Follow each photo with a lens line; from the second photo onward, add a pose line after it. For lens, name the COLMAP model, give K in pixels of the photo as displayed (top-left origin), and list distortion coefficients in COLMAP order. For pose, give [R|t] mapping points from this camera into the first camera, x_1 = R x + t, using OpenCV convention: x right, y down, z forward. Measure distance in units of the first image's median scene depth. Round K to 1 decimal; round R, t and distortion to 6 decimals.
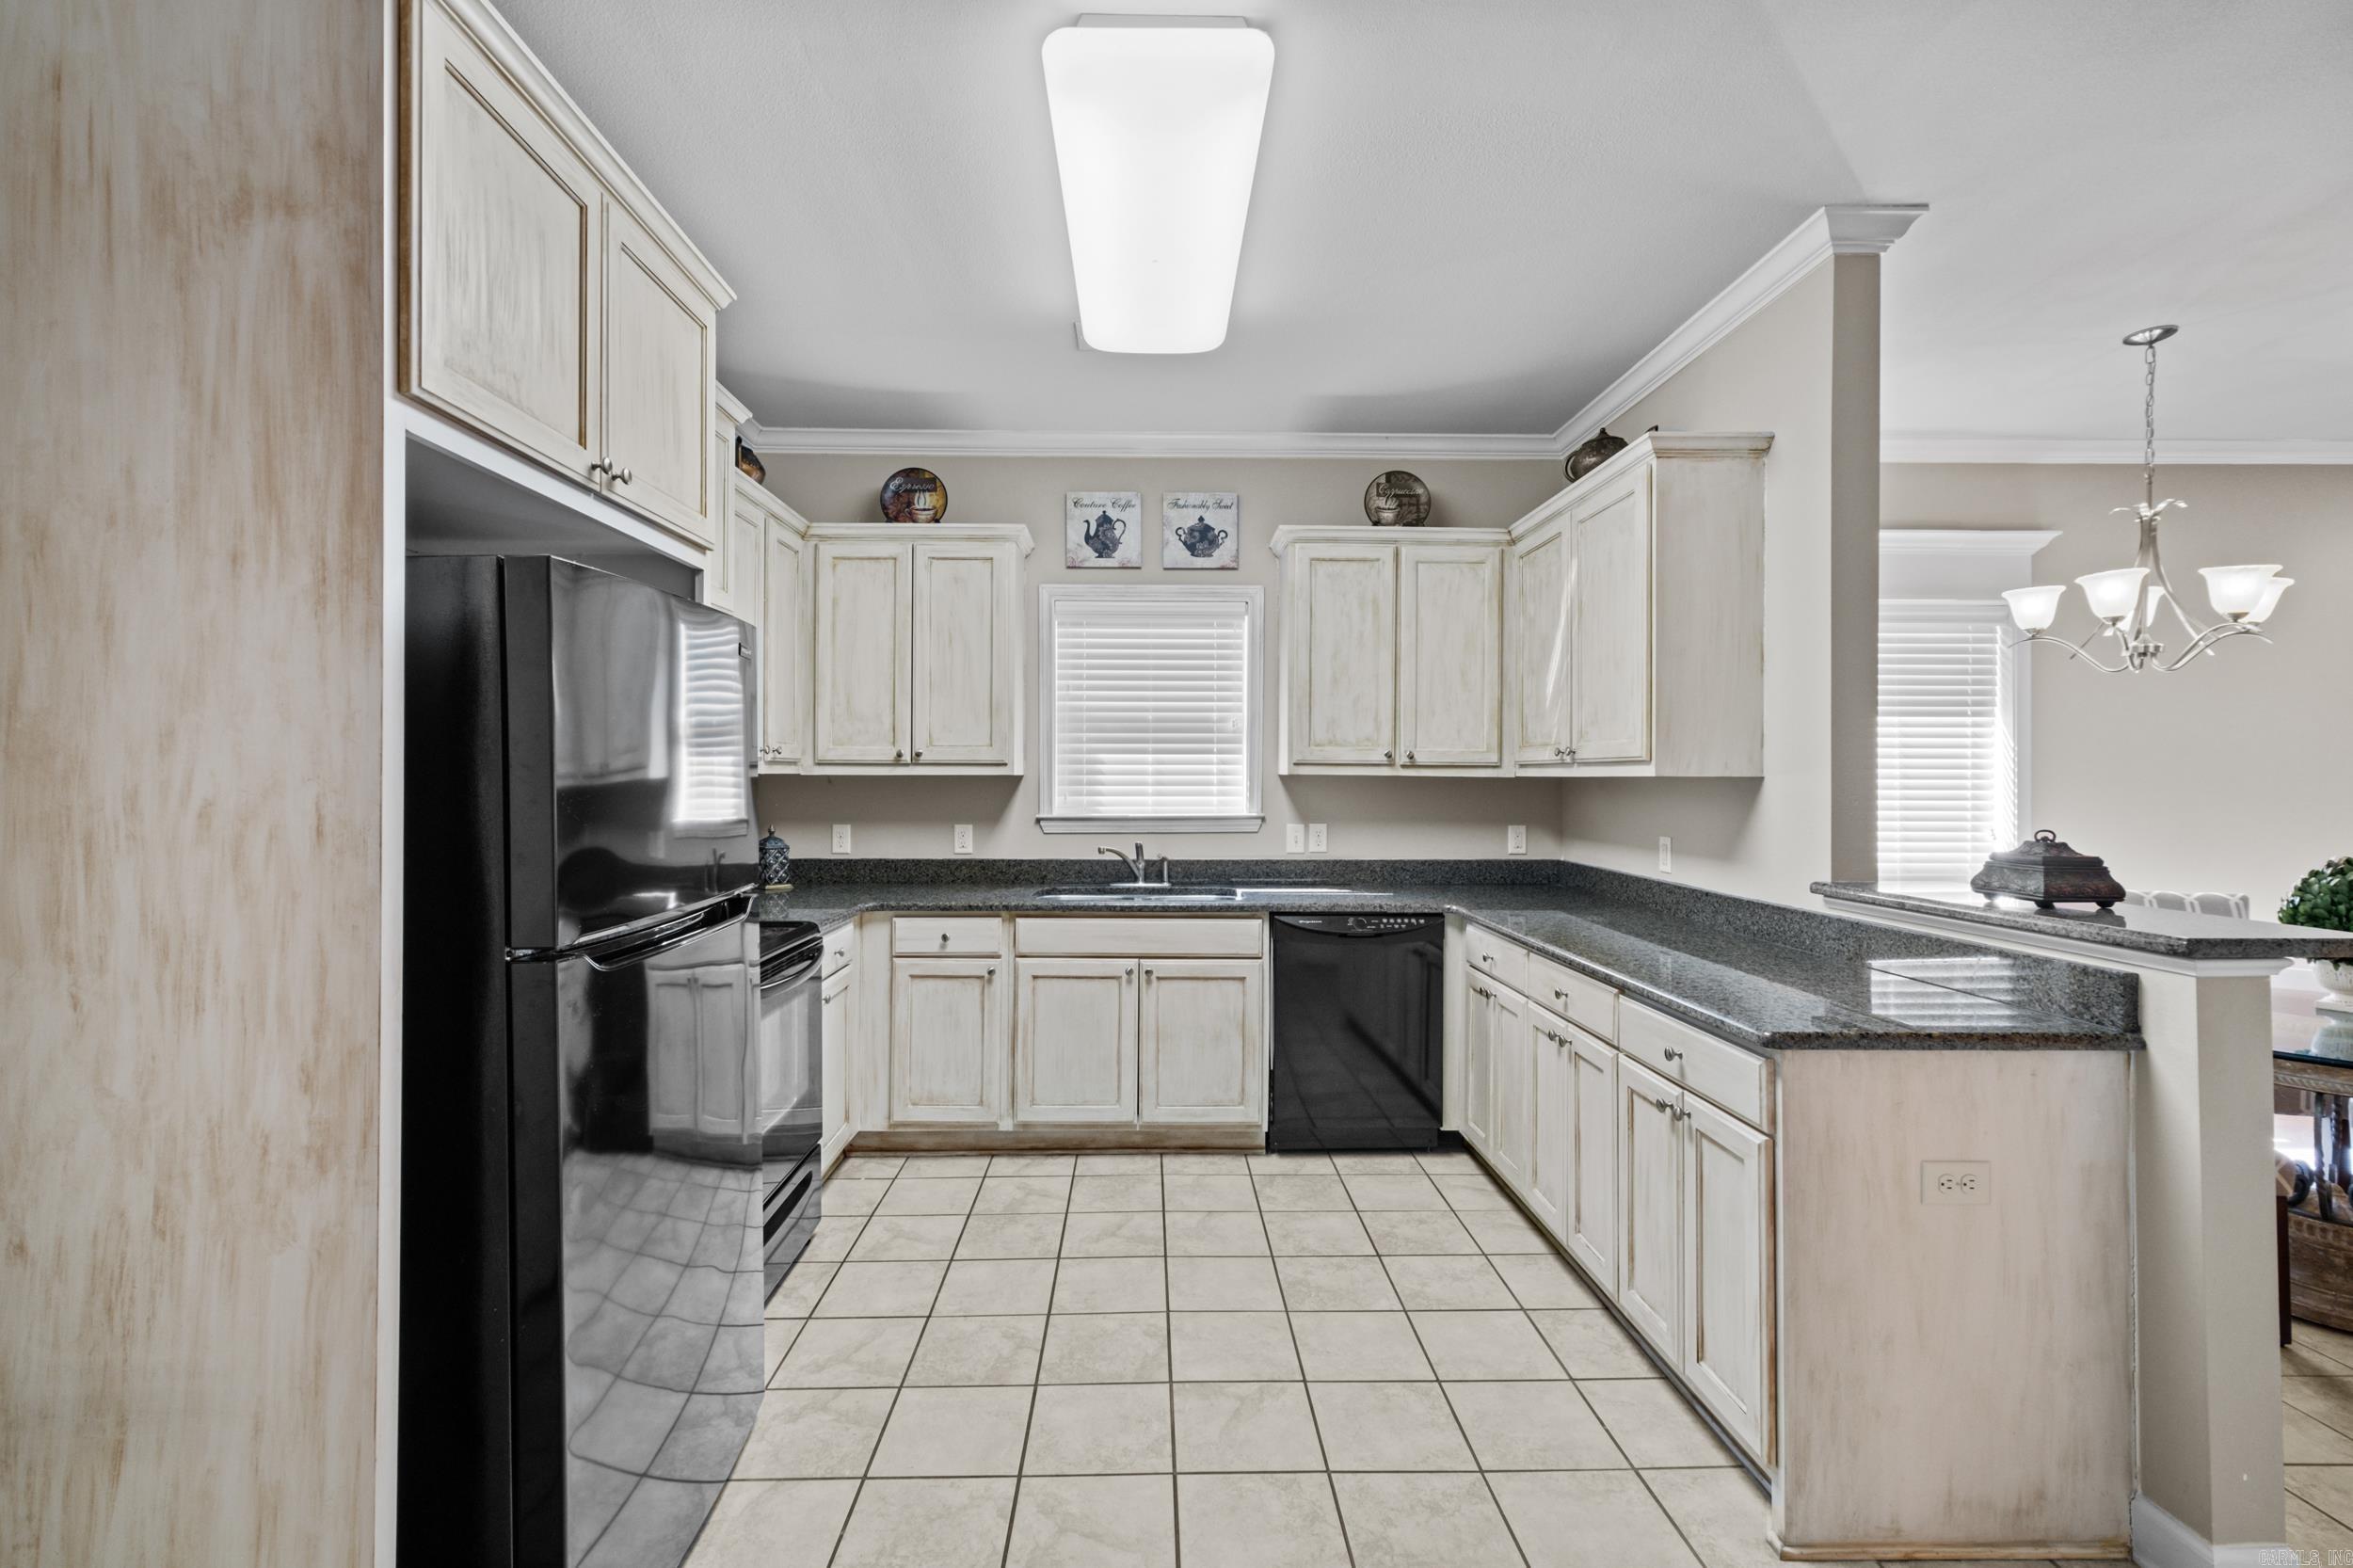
lens RADIAL K [[1040.0, 0, 1167.5], [0, 1040.0, 769.4], [0, 0, 1]] dist [0.005725, 0.000474]
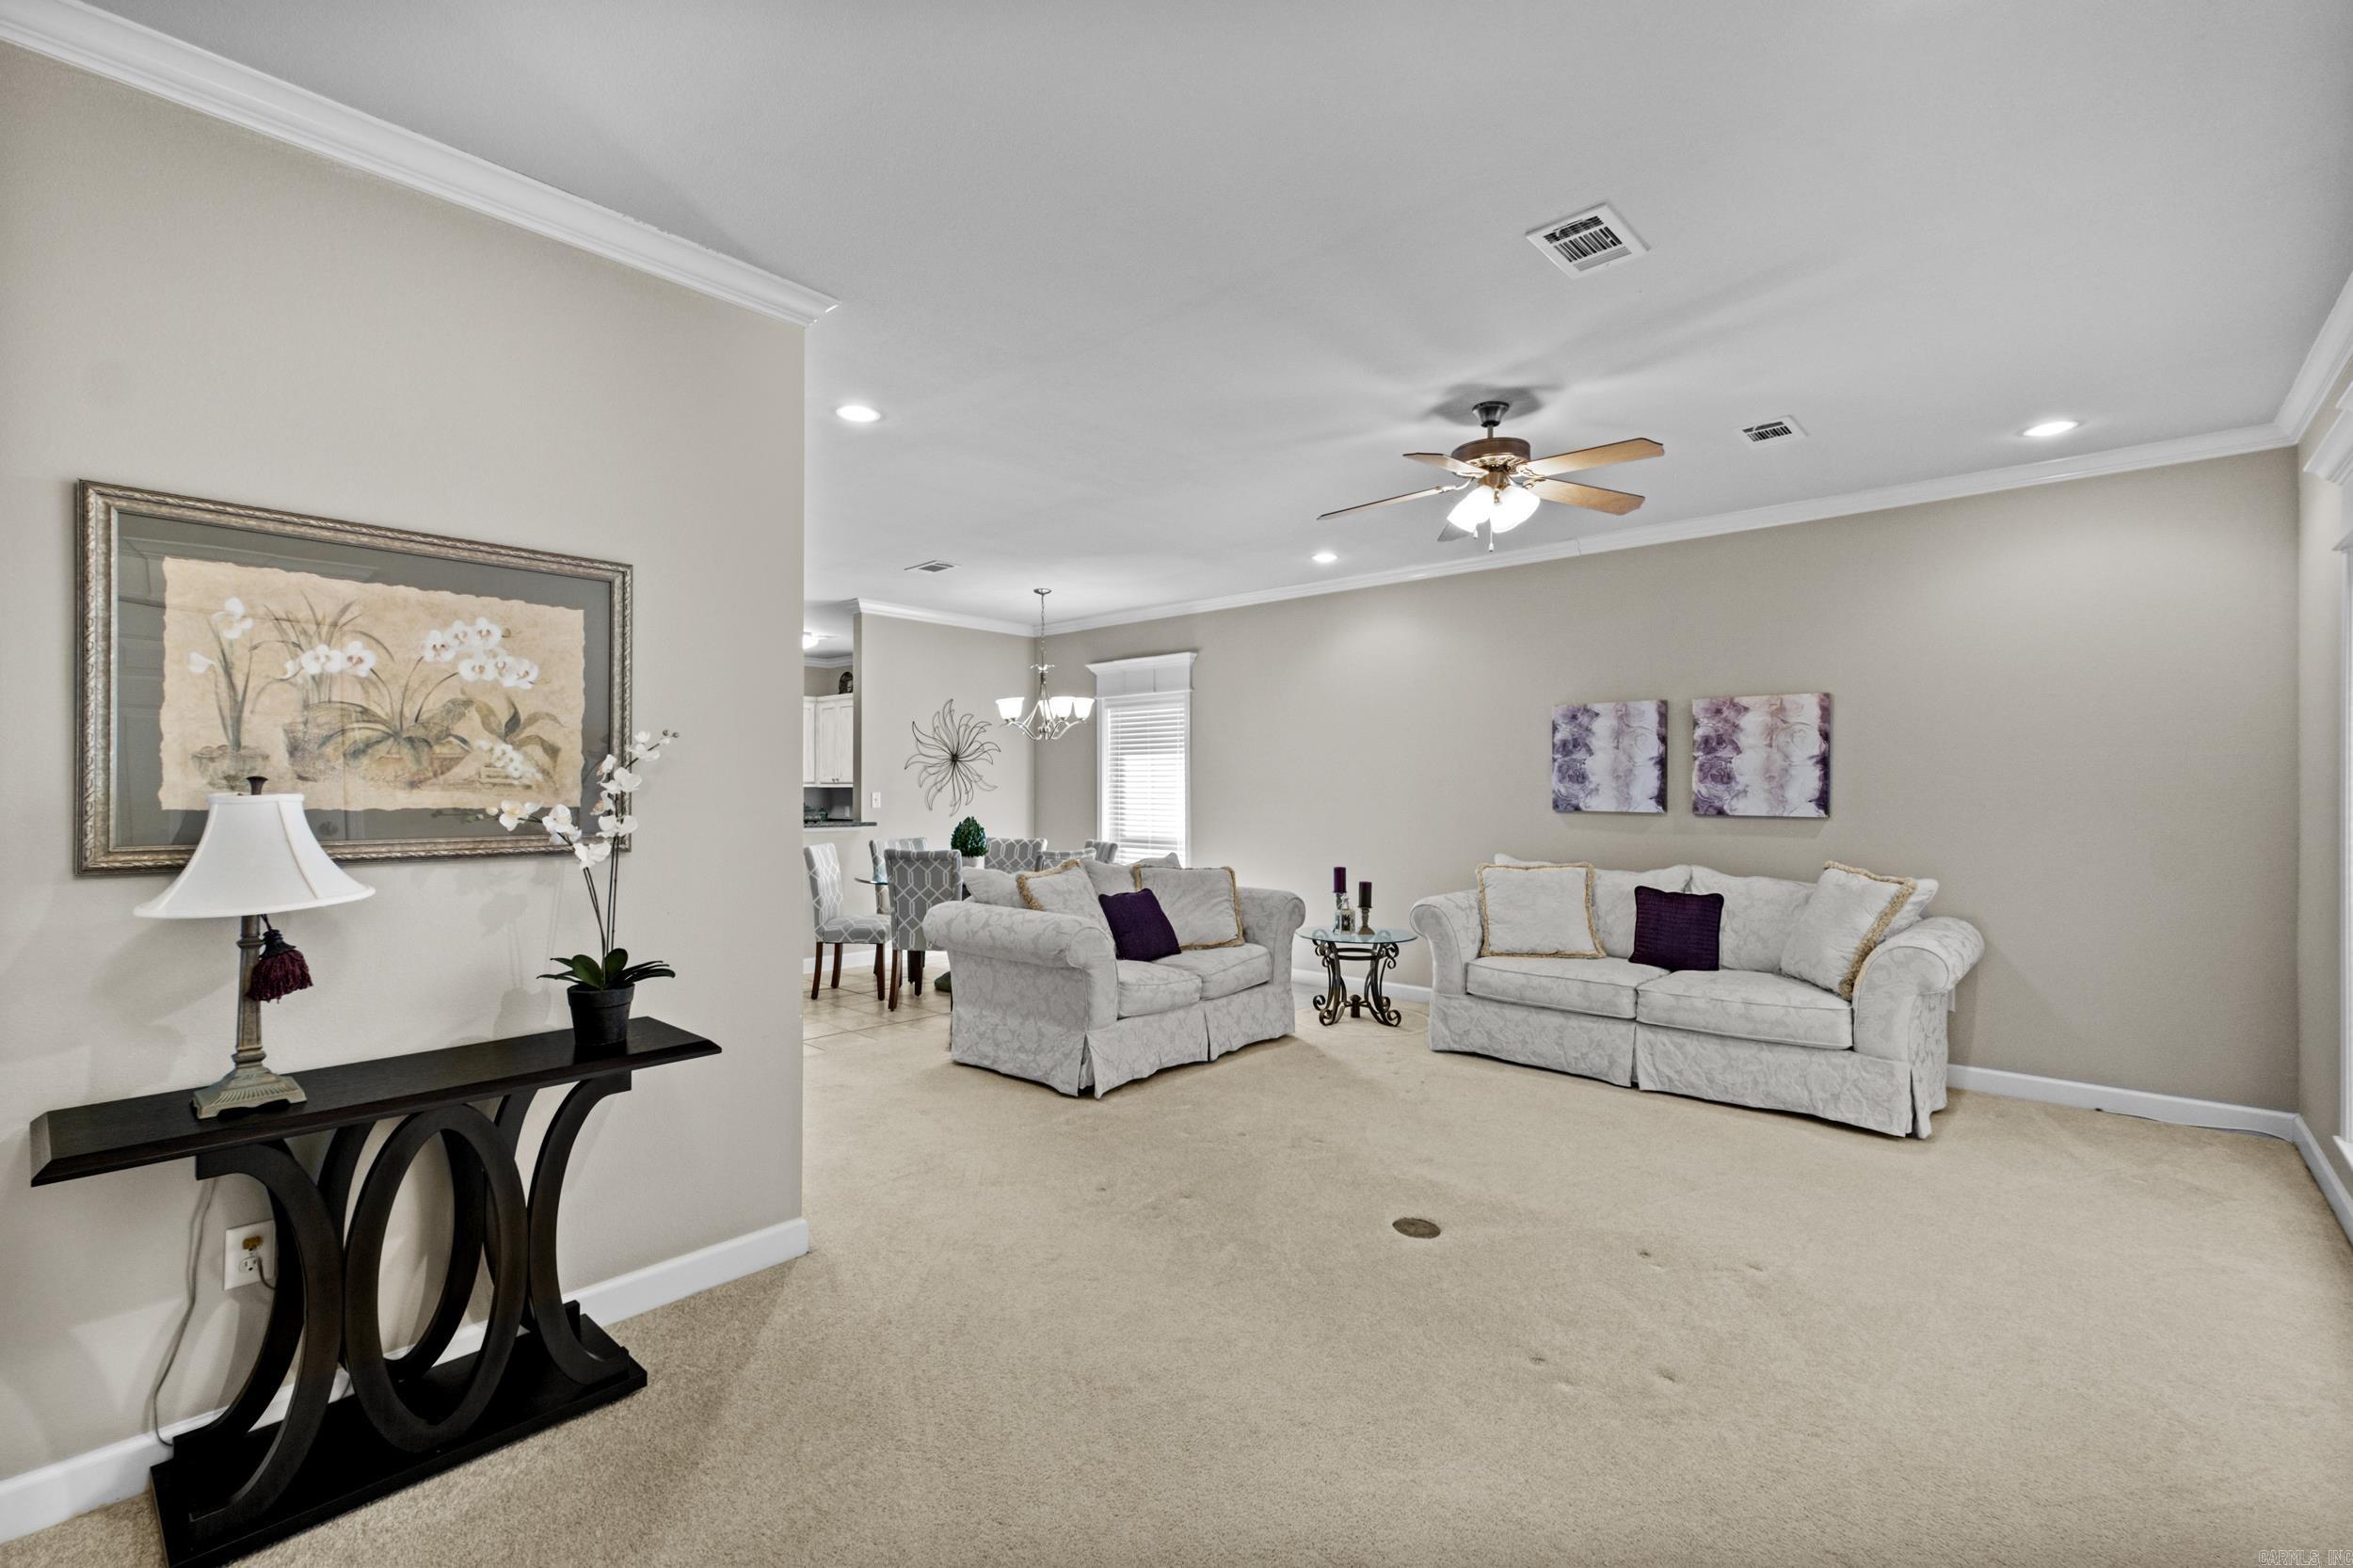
lens RADIAL K [[1019.6, 0, 1176.5], [0, 1019.6, 784.0], [0, 0, 1]] dist [0.000389, 0.000122]
pose [[0.730365, -0.004832, -0.683040, 2.211887], [0.004694, 0.999987, -0.002055, 0.006824], [0.683041, -0.001705, 0.730378, -0.339936]]
